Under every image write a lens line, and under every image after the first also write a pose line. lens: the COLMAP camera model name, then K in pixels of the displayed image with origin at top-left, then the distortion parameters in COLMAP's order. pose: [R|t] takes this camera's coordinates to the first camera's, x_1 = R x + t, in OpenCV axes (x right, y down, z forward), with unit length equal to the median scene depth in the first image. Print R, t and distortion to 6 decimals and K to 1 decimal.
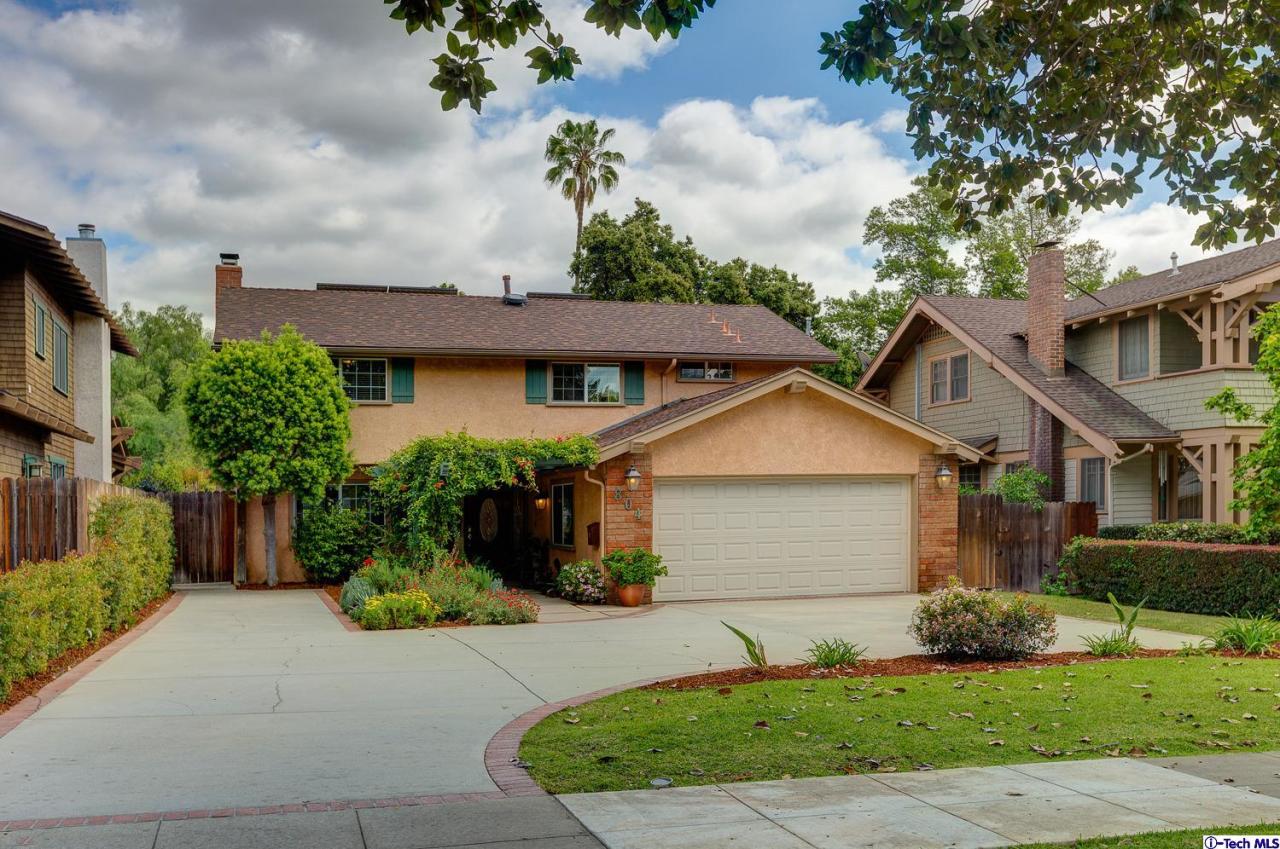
lens RADIAL K [[1978.1, 0, 640.0], [0, 1978.1, 424.5], [0, 0, 1]] dist [-0.019326, -0.011642]
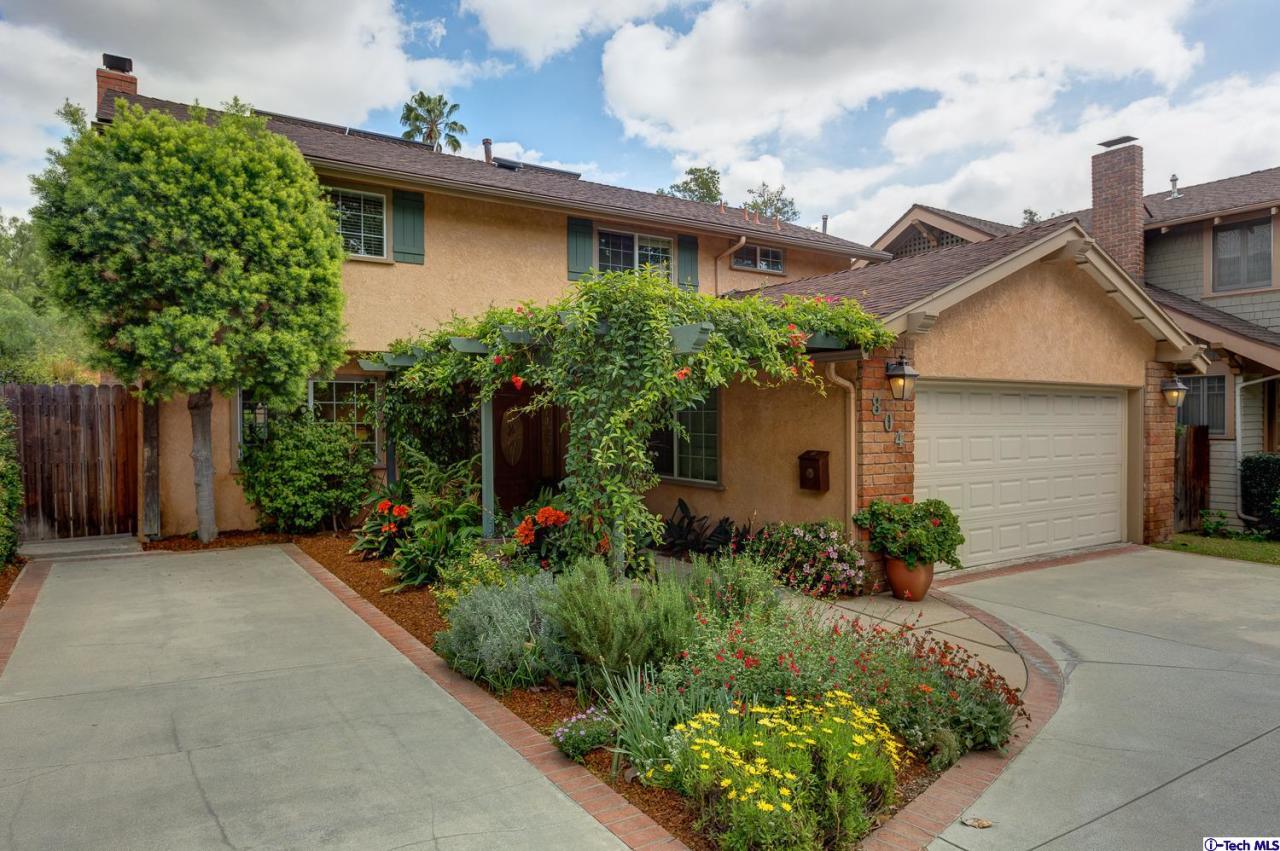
lens RADIAL K [[794.0, 0, 539.9], [0, 794.0, 445.0], [0, 0, 1]] dist [-0.003970, -0.000839]
pose [[0.954445, 0.007381, 0.298297, -0.164425], [-0.032113, 0.996429, 0.078092, 0.029834], [-0.296655, -0.084114, 0.951273, 0.751905]]
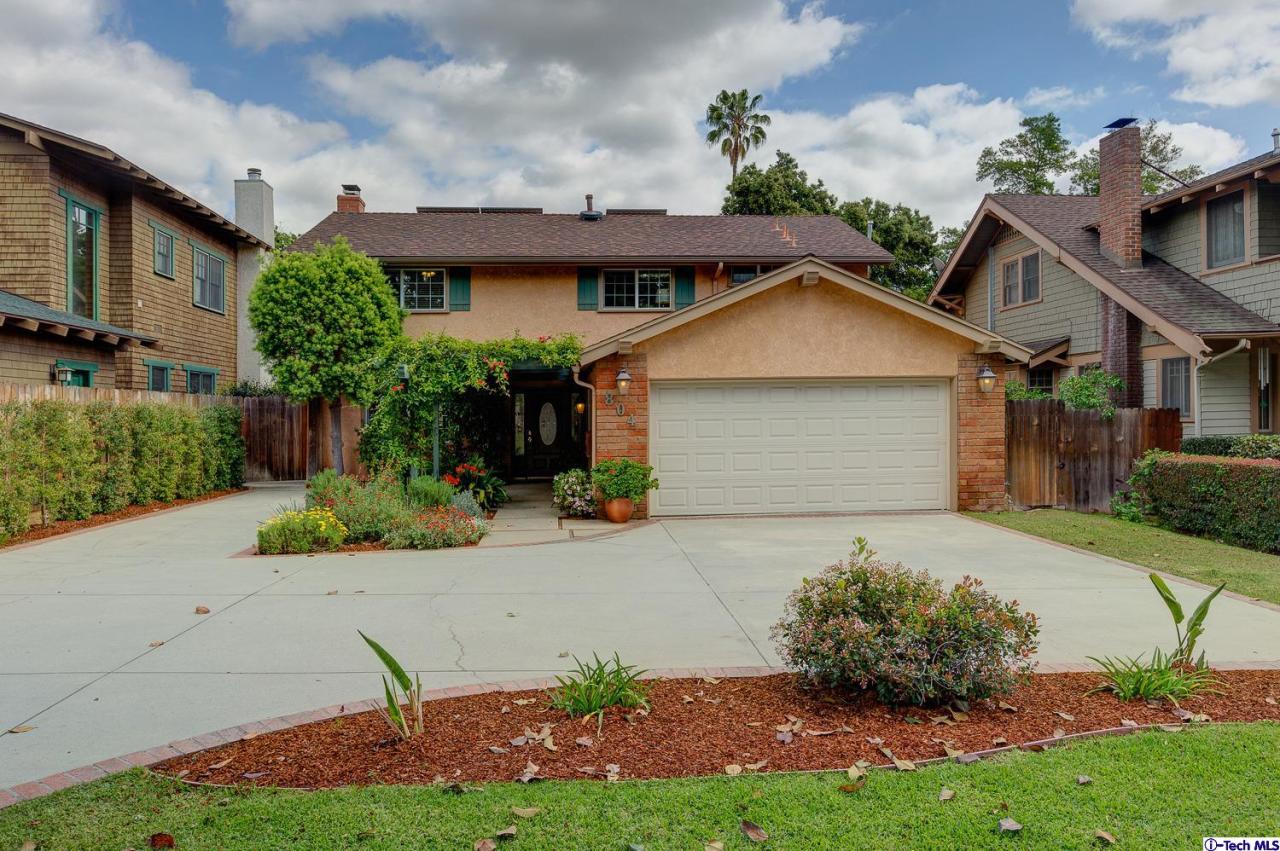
lens RADIAL K [[1154.2, 0, 640.4], [0, 1154.2, 351.8], [0, 0, 1]] dist [0.001408, -0.001957]
pose [[0.970891, -0.008813, -0.239361, 0.122625], [0.007367, 0.999949, -0.006935, 0.016135], [0.239410, 0.004970, 0.970906, 0.451130]]
